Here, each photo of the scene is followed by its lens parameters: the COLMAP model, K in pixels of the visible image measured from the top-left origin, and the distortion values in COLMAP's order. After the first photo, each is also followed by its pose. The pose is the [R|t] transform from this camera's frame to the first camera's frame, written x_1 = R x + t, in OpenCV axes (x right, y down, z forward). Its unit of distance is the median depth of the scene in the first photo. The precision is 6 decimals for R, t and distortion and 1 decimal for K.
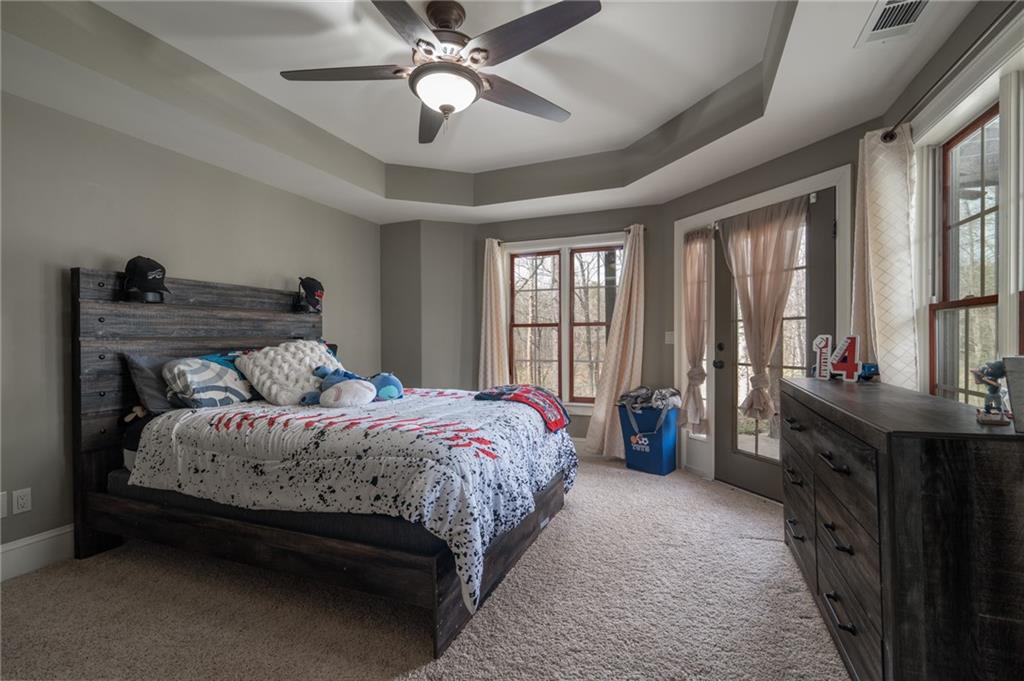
lens RADIAL K [[461.3, 0, 507.1], [0, 461.3, 340.3], [0, 0, 1]] dist [0.003206, 0.000252]
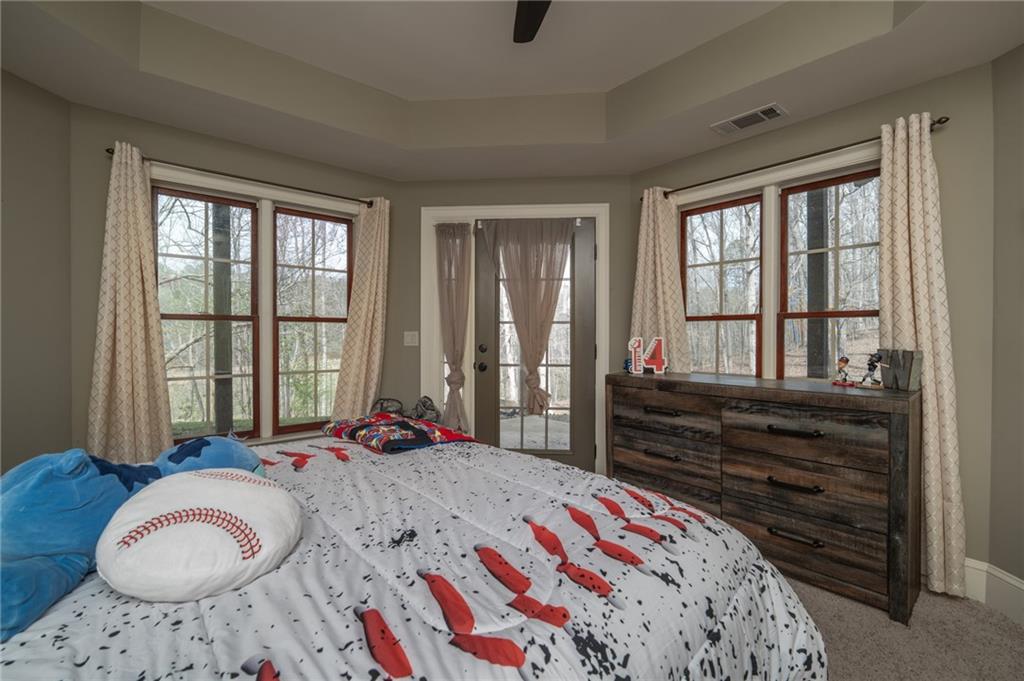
lens RADIAL K [[461.3, 0, 513.4], [0, 461.3, 340.2], [0, 0, 1]] dist [0.003206, 0.000252]
pose [[0.456211, 0.008647, 0.889829, -0.556285], [0.001804, 0.999942, -0.010642, 0.009350], [-0.889870, 0.006460, 0.456169, 0.732516]]
